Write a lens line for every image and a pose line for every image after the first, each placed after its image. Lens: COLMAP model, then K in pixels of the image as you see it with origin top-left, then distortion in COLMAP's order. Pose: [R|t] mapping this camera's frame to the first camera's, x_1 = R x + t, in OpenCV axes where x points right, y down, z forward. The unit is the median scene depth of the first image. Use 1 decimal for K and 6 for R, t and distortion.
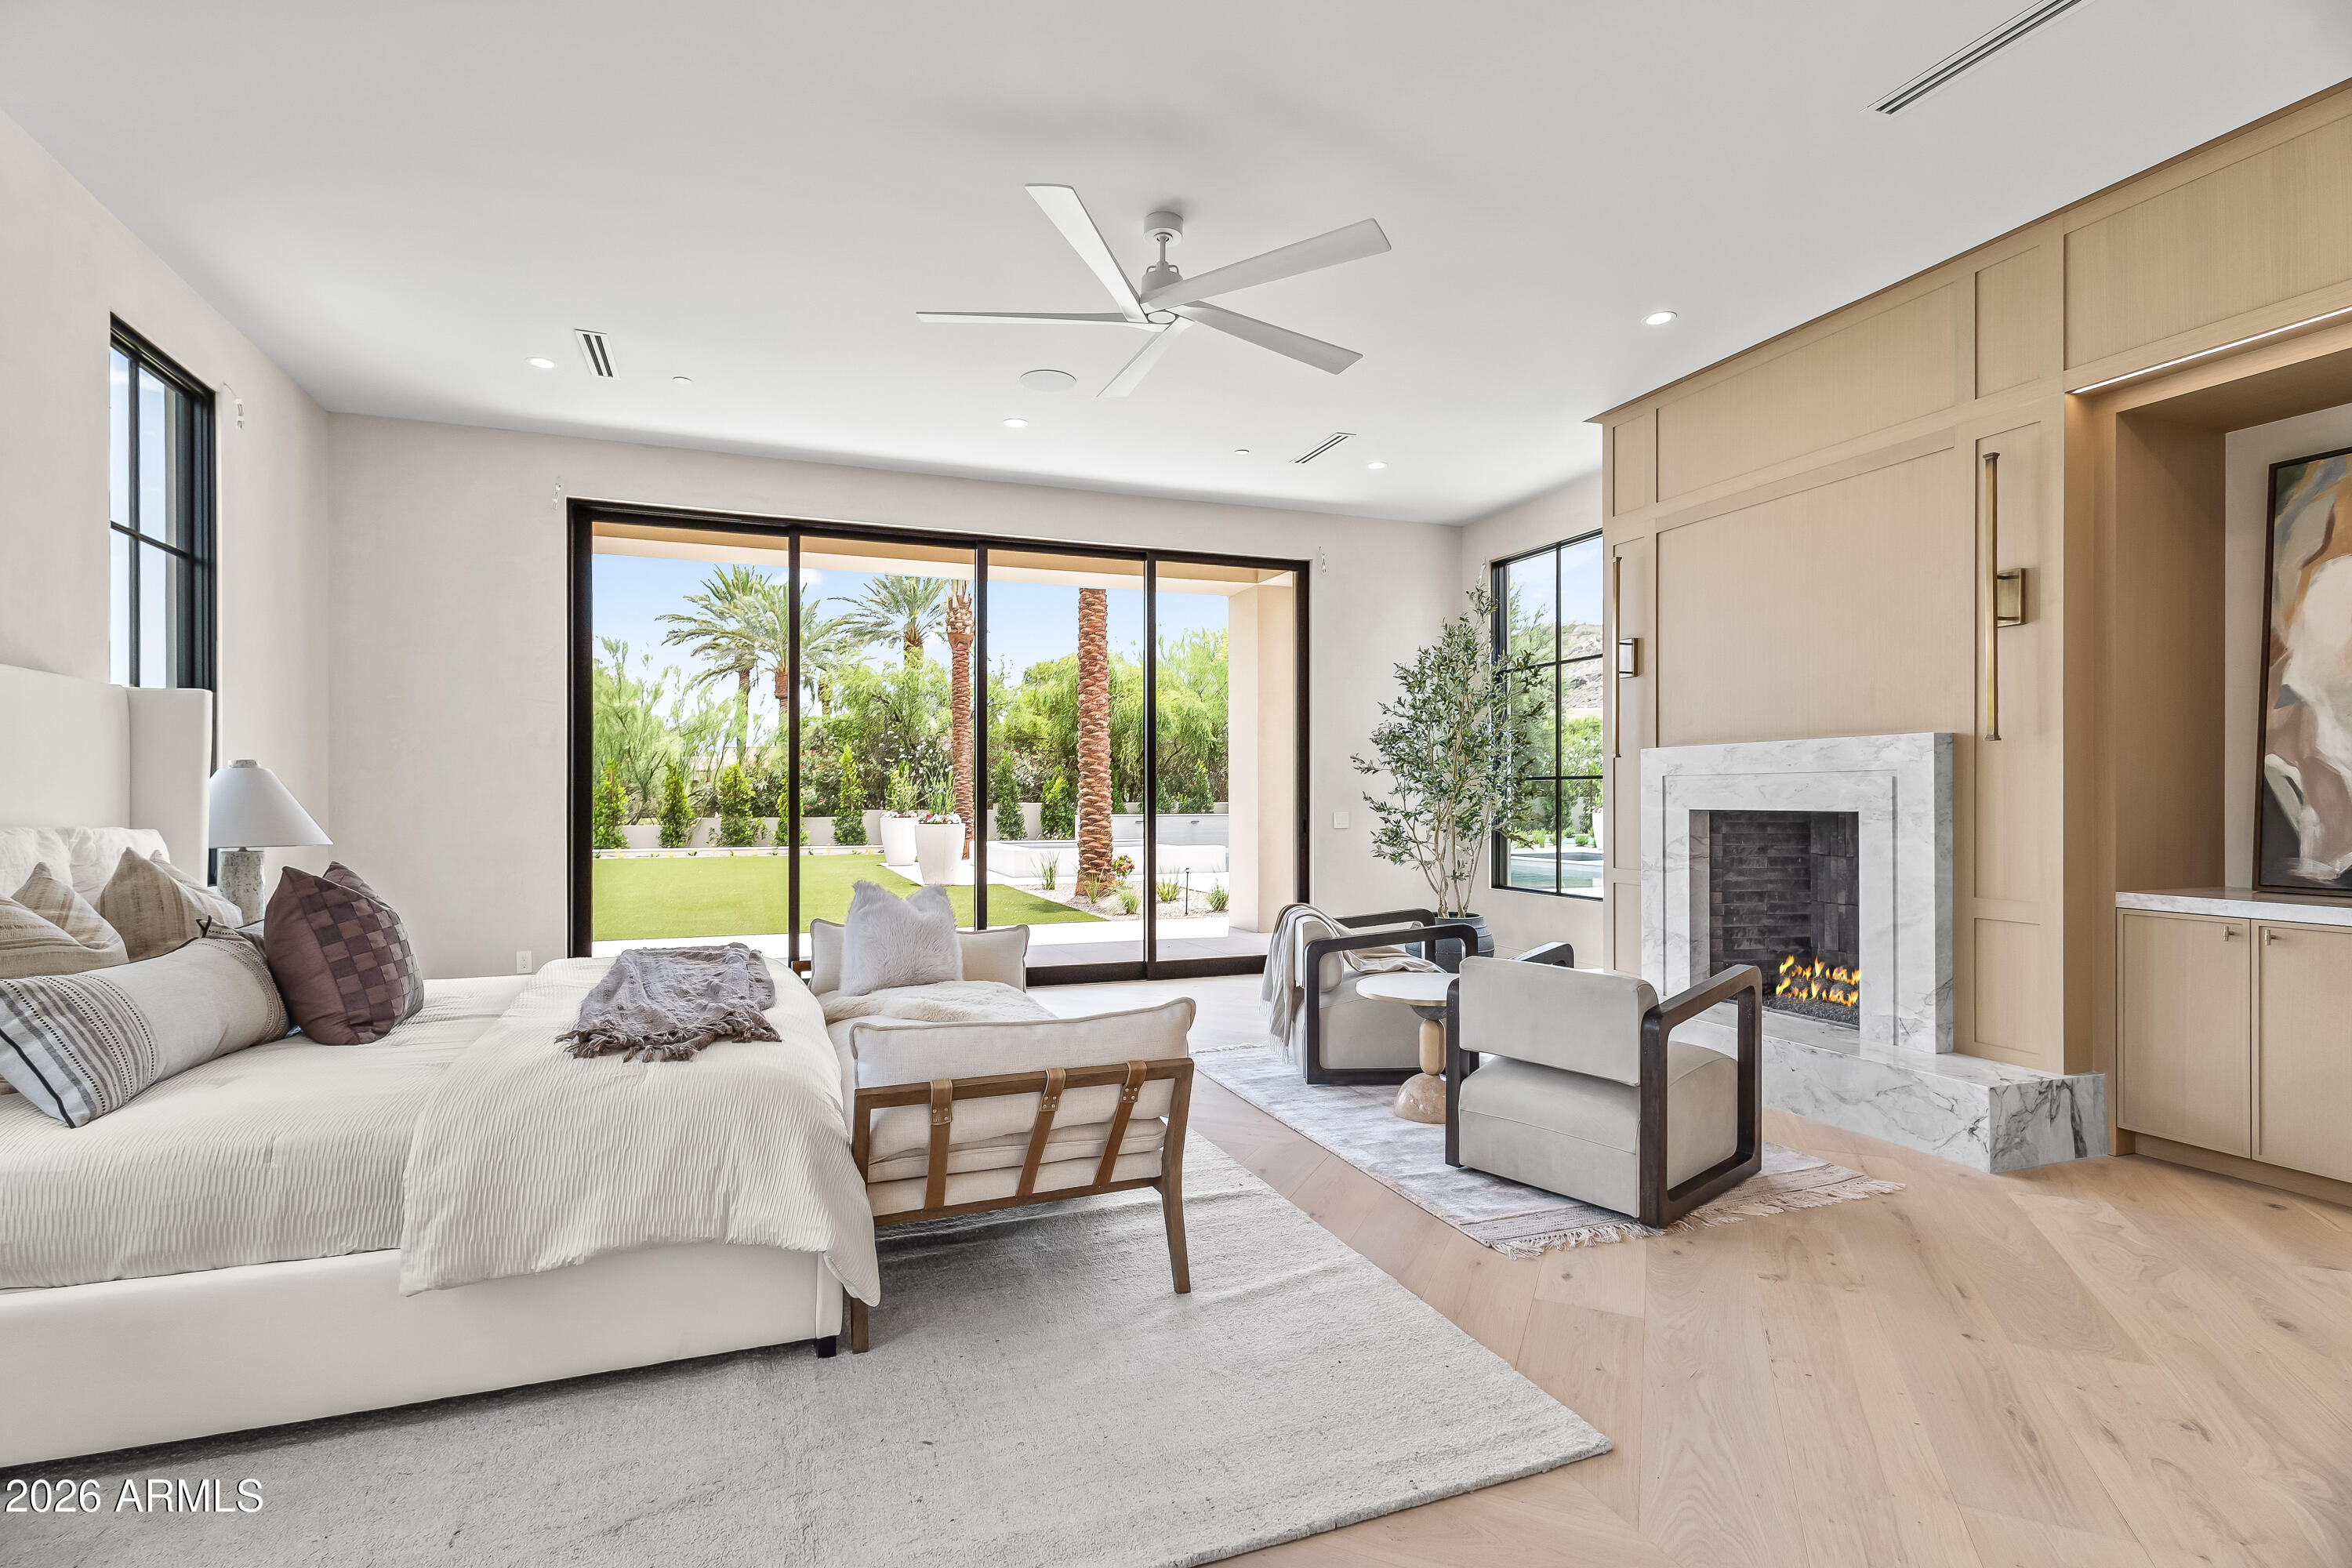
lens RADIAL K [[1123.5, 0, 1176.0], [0, 1123.5, 784.0], [0, 0, 1]] dist [0.017141, -0.000162]
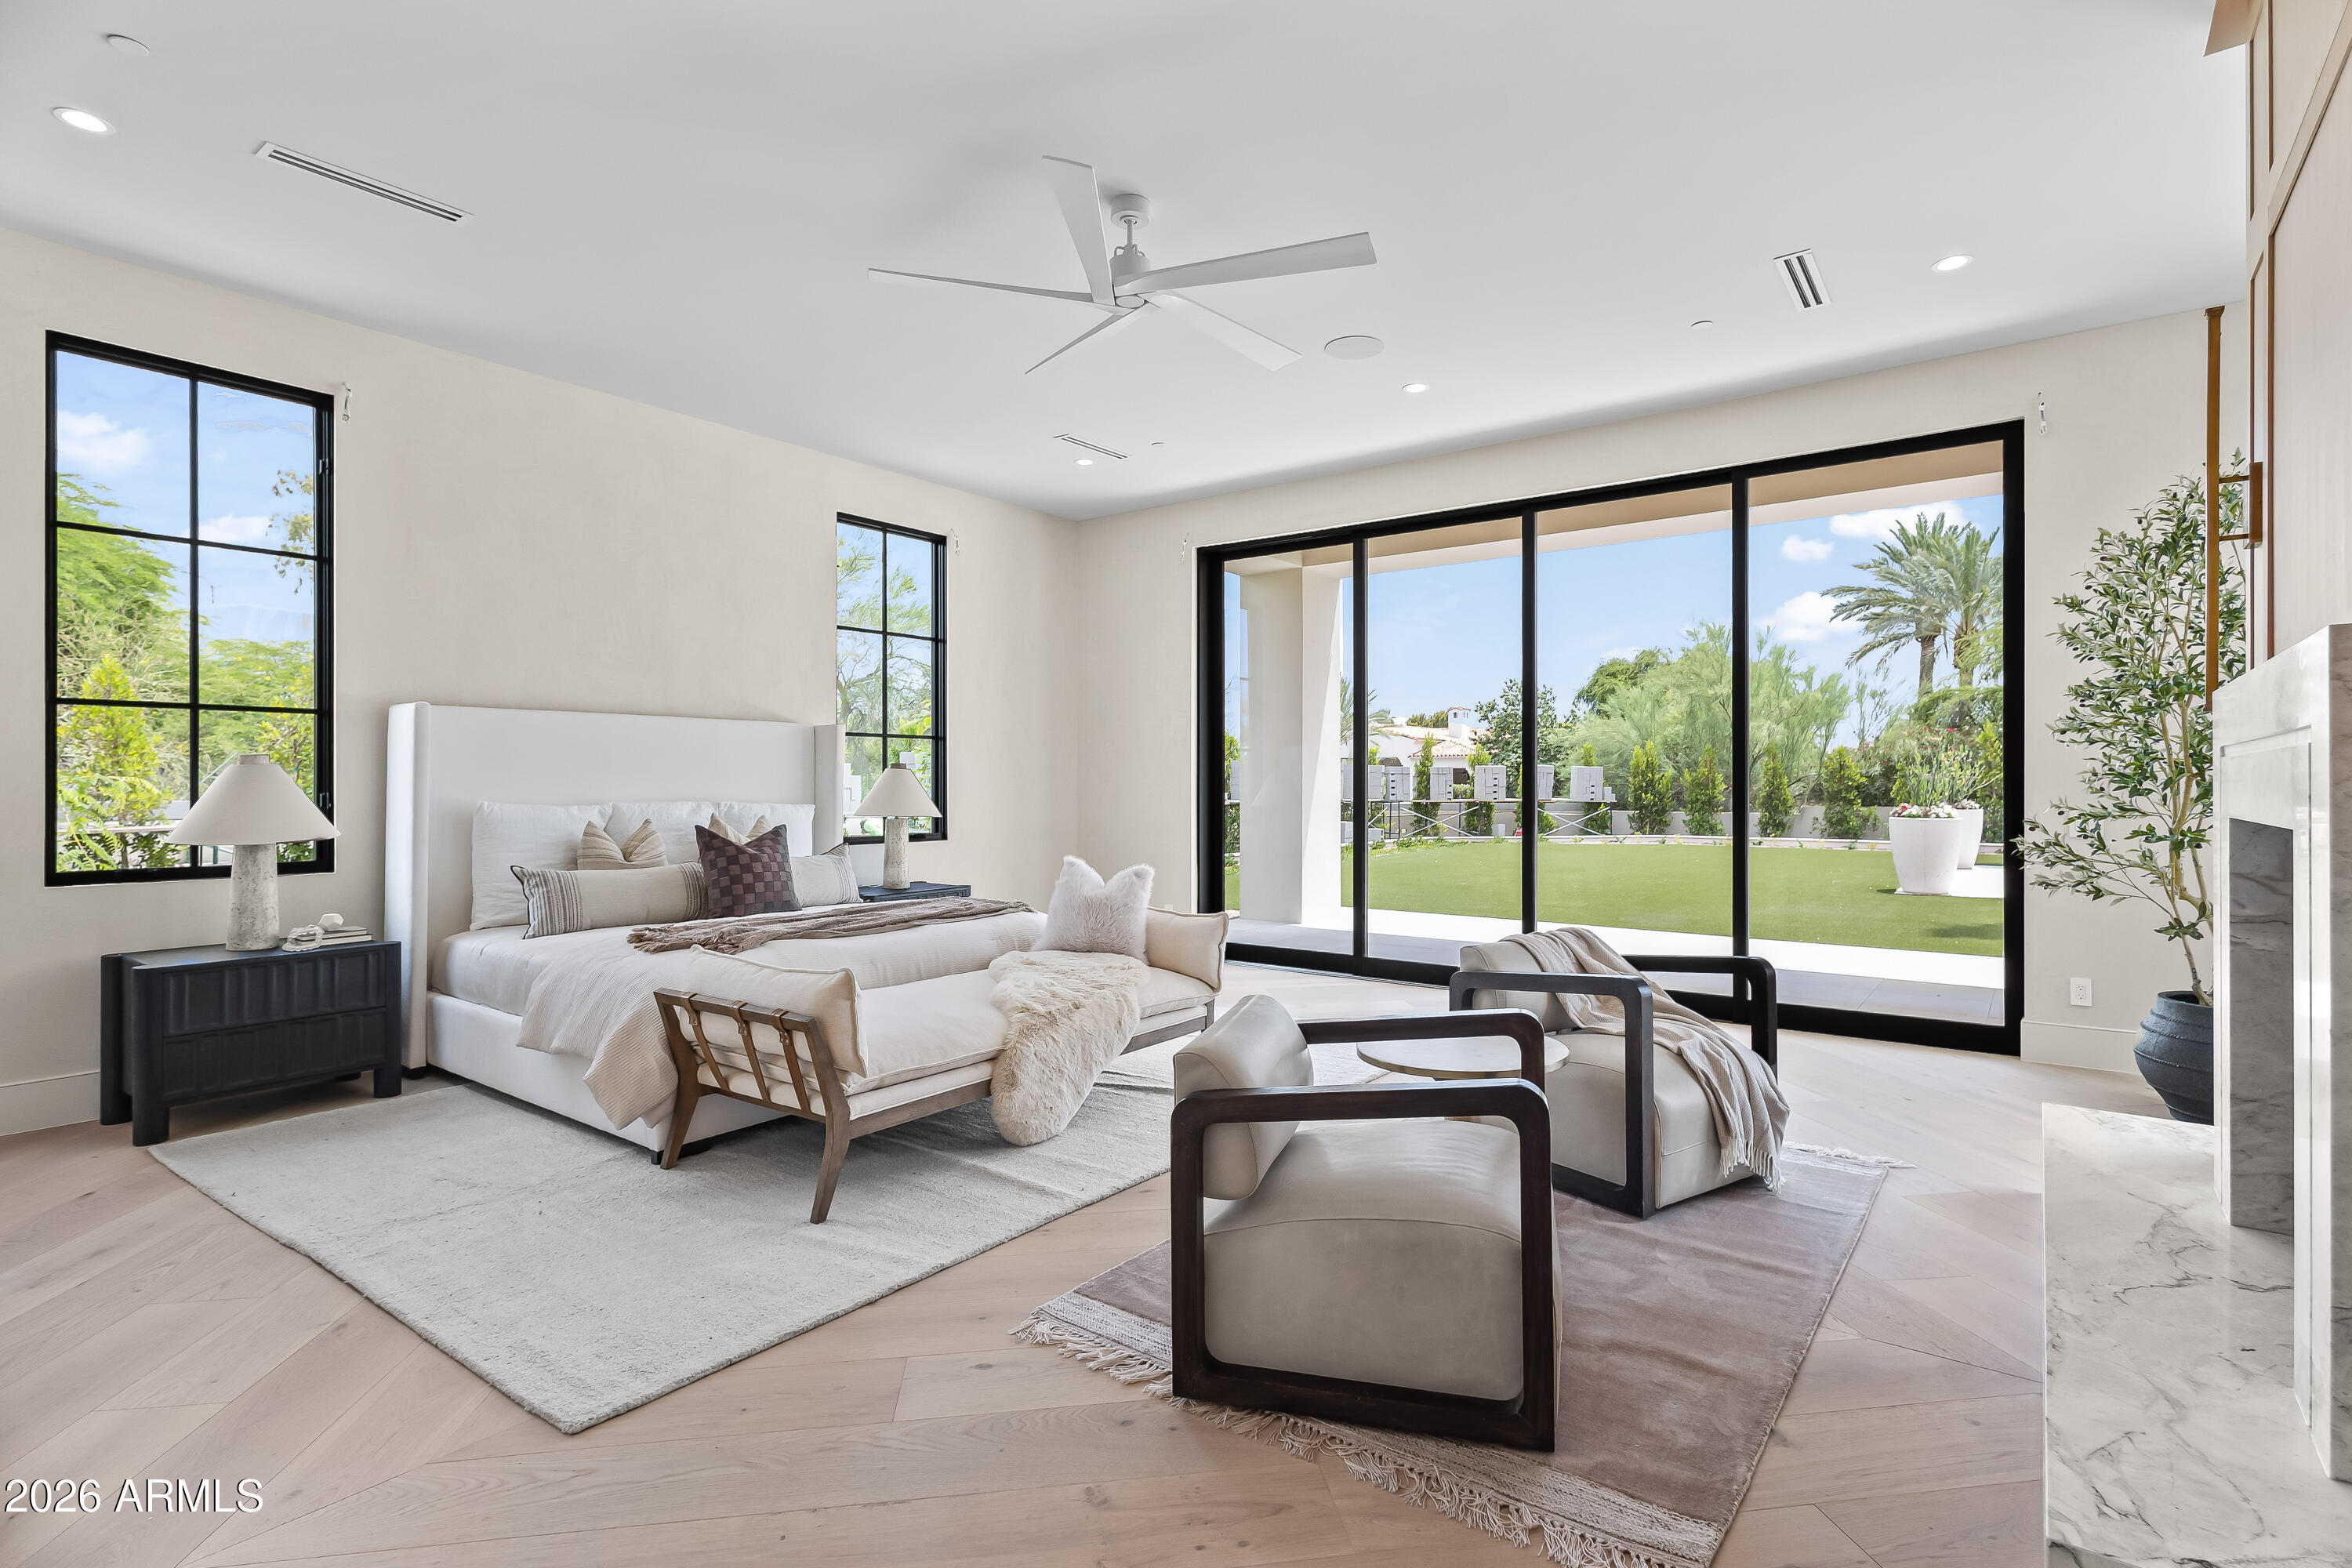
lens RADIAL K [[1133.4, 0, 1179.8], [0, 1133.4, 769.0], [0, 0, 1]] dist [0.019806, 0.000081]
pose [[0.527232, -0.008545, -0.849679, 0.511038], [0.008246, 0.999954, -0.004939, 0.000136], [0.849682, -0.004402, 0.527278, 0.305023]]
